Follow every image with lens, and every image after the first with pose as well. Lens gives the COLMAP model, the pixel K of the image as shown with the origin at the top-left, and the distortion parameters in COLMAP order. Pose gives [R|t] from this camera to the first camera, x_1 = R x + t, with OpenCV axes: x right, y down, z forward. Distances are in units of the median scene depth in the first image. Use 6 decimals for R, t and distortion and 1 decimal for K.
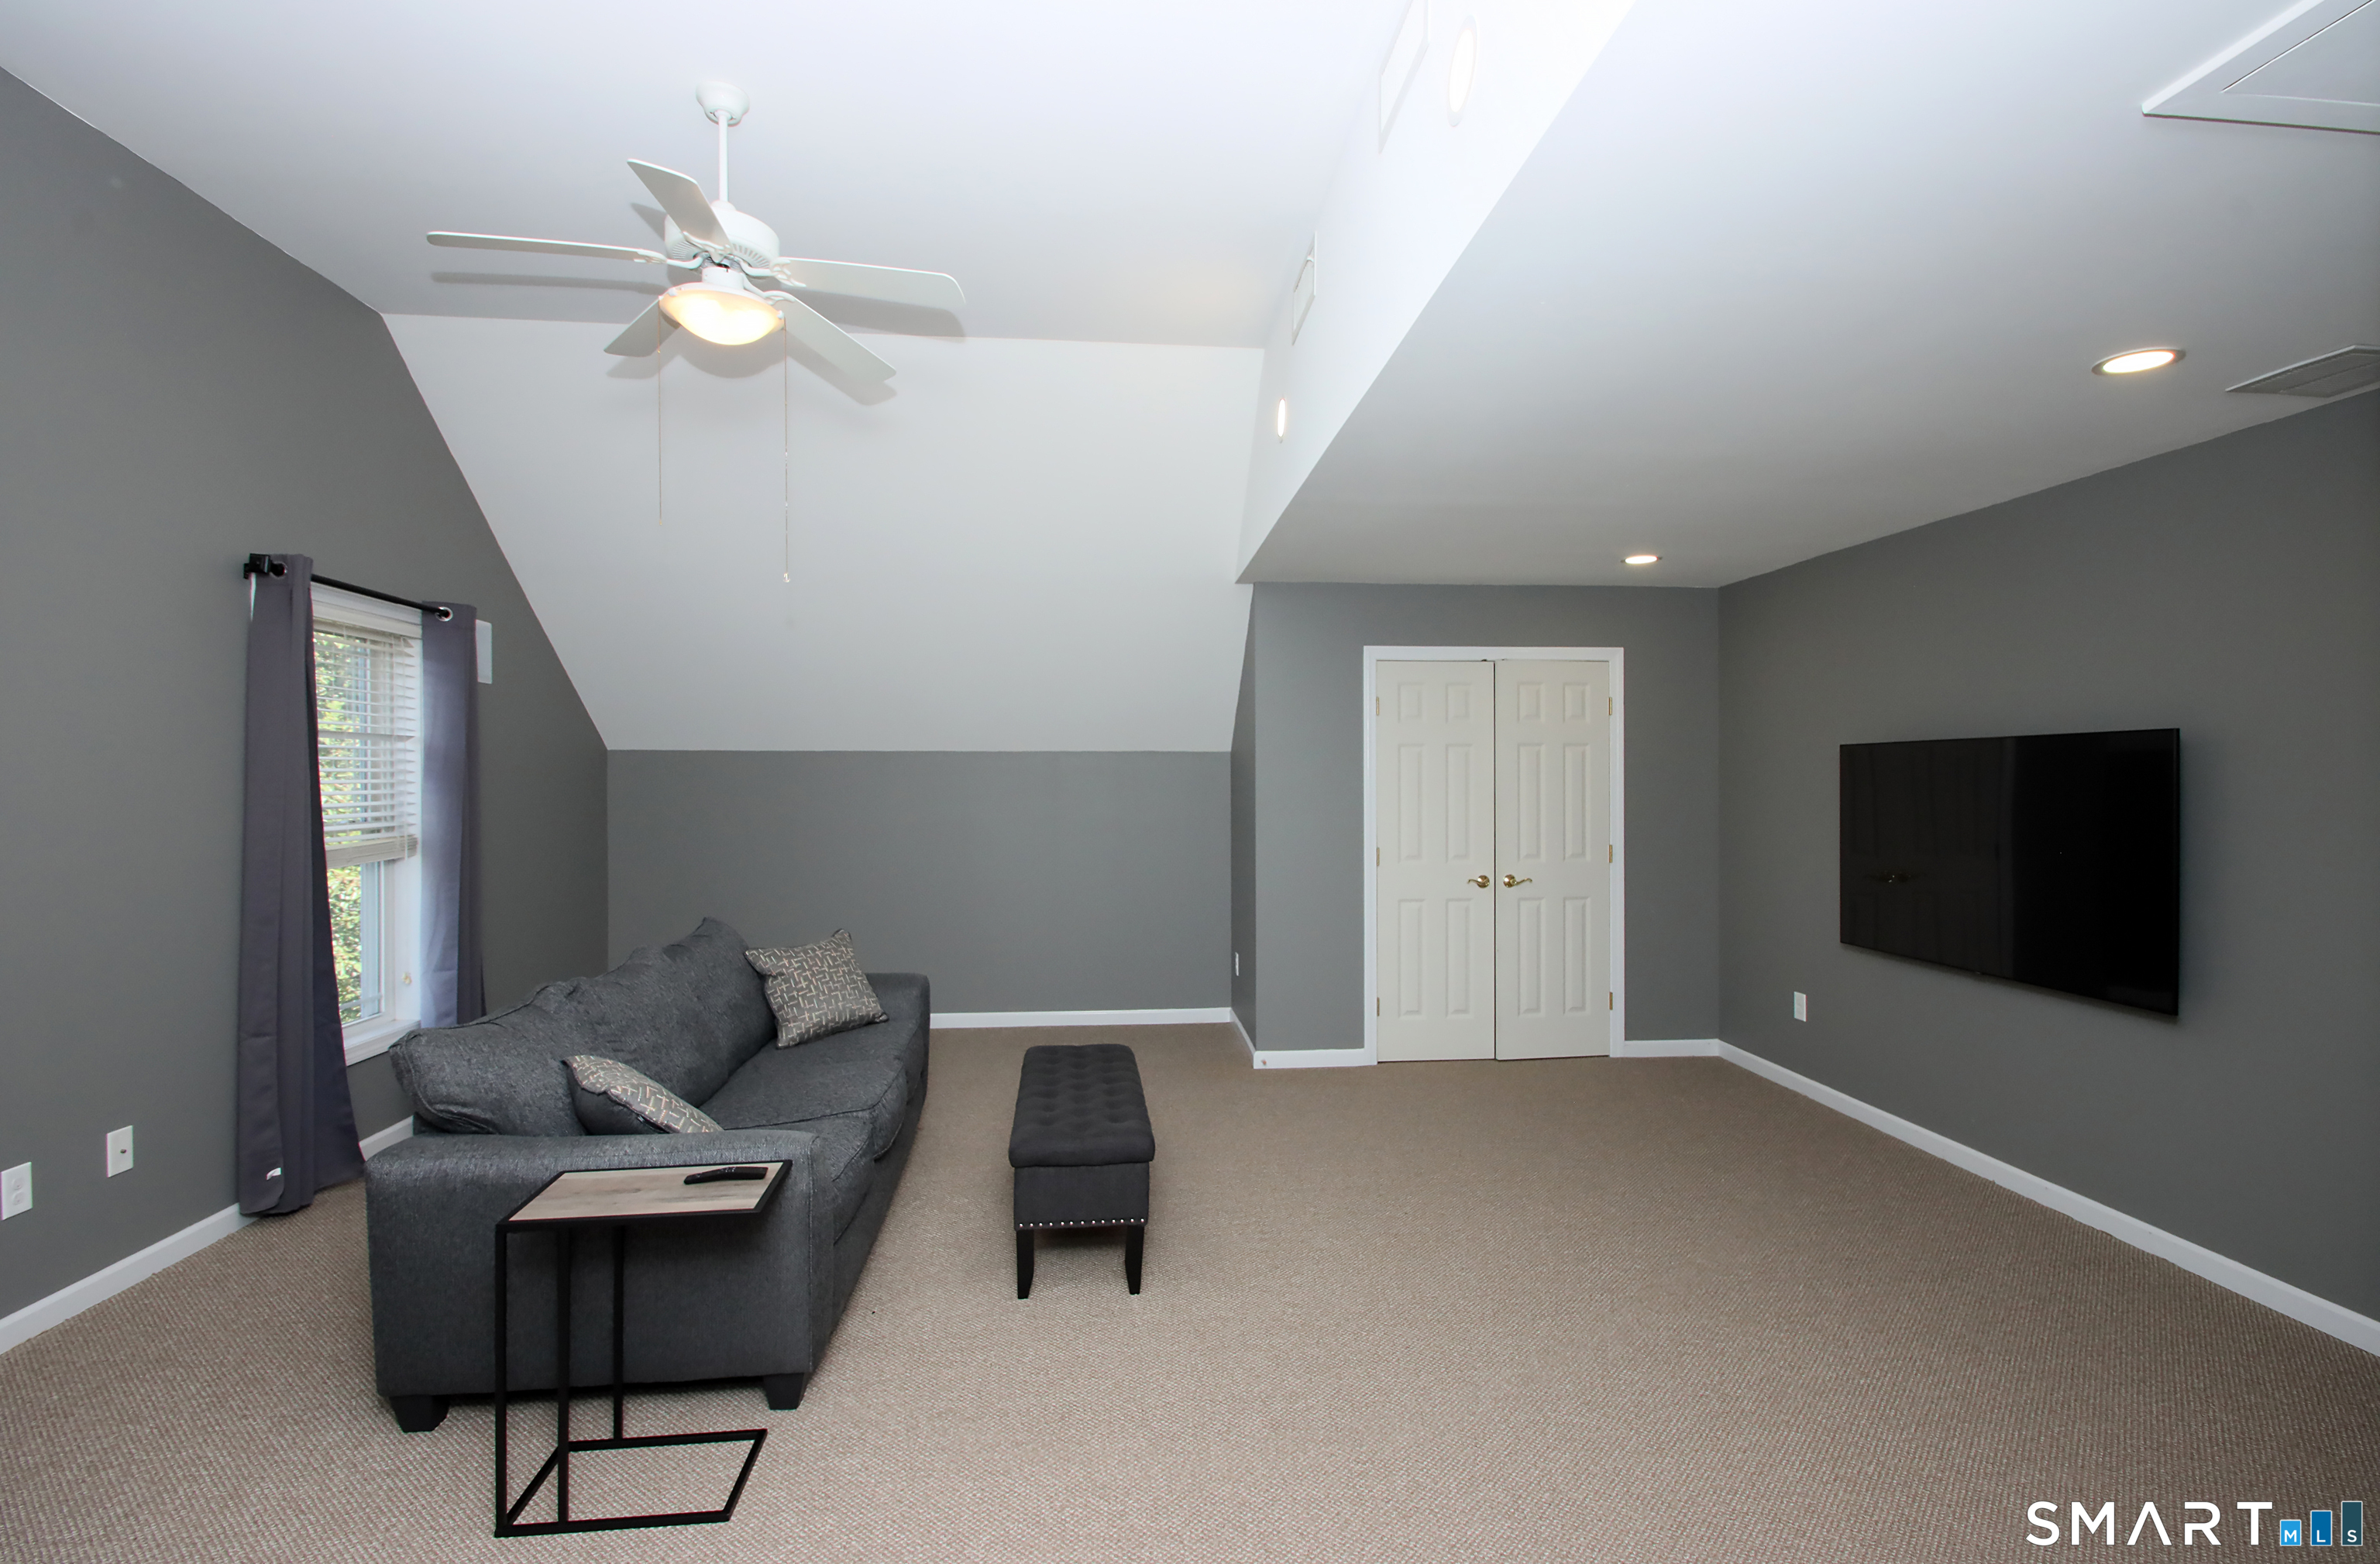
lens RADIAL K [[1102.1, 0, 1213.4], [0, 1102.1, 778.8], [0, 0, 1]] dist [-0.017021, -0.004696]
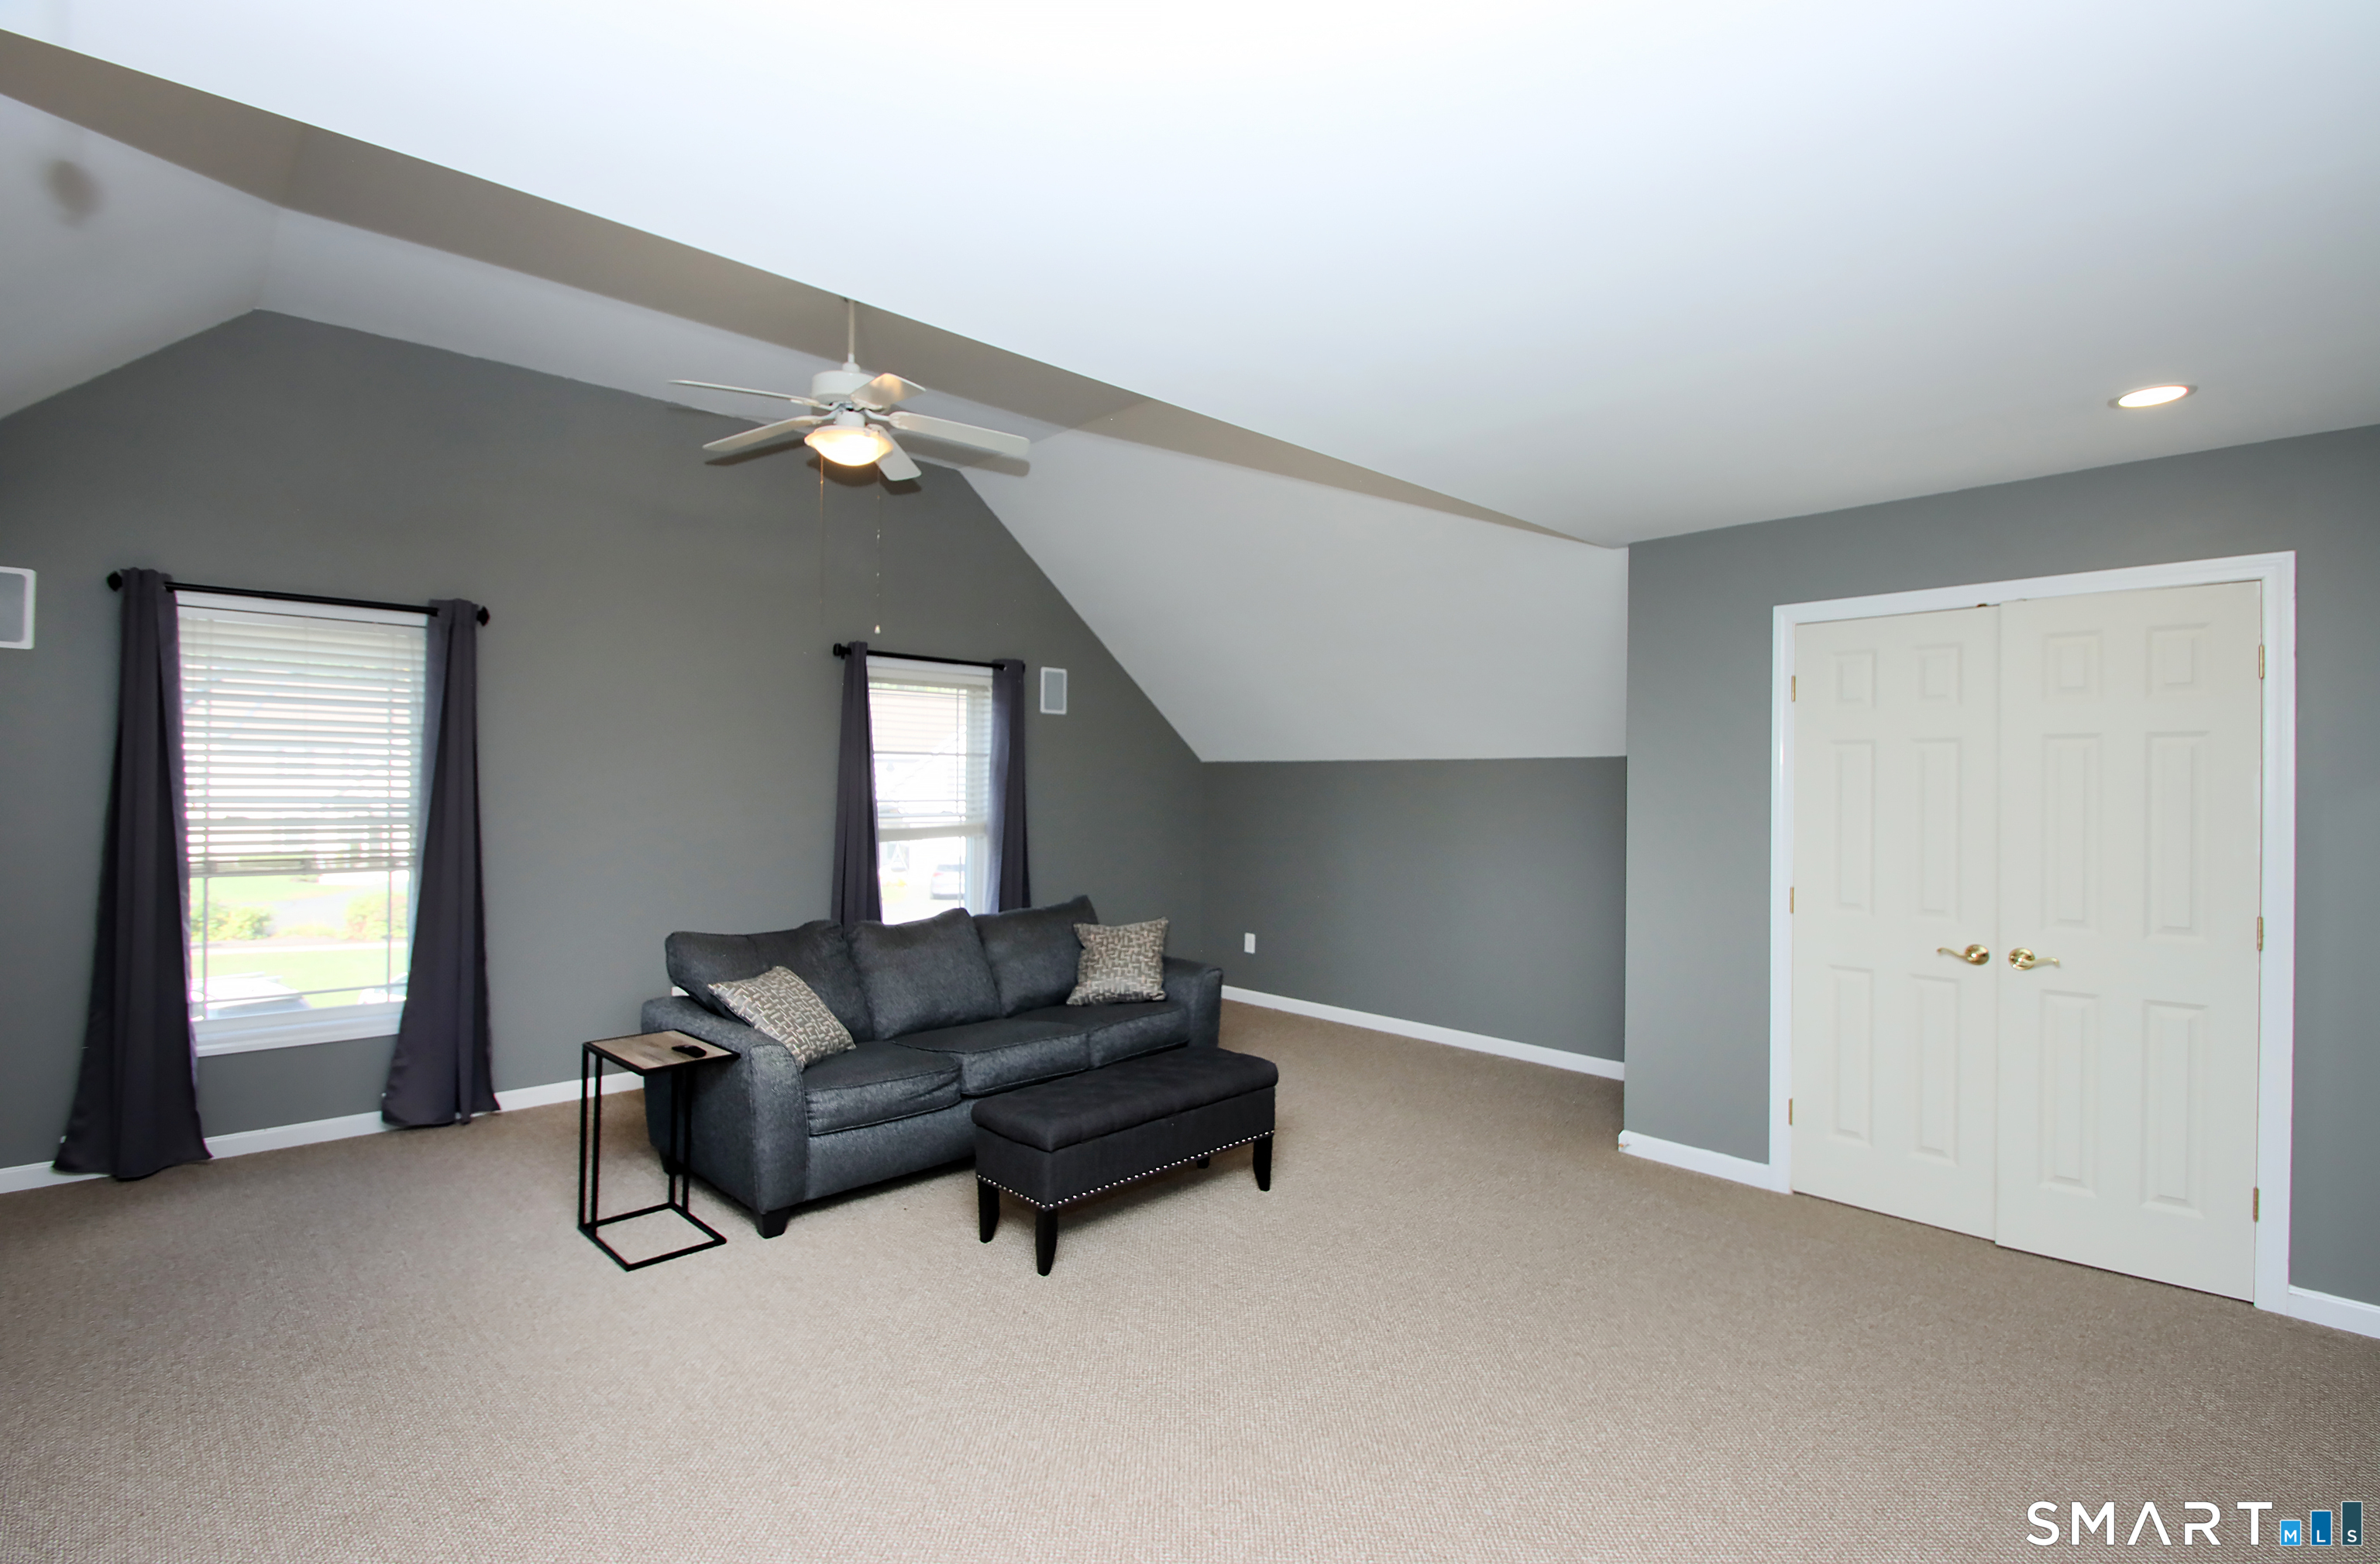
lens RADIAL K [[1102.1, 0, 1205.1], [0, 1102.1, 778.2], [0, 0, 1]] dist [-0.017021, -0.004696]
pose [[0.616369, -0.000464, -0.787457, 0.523672], [-0.012330, 0.999872, -0.010241, 0.003836], [0.787361, 0.016022, 0.616284, 0.293554]]
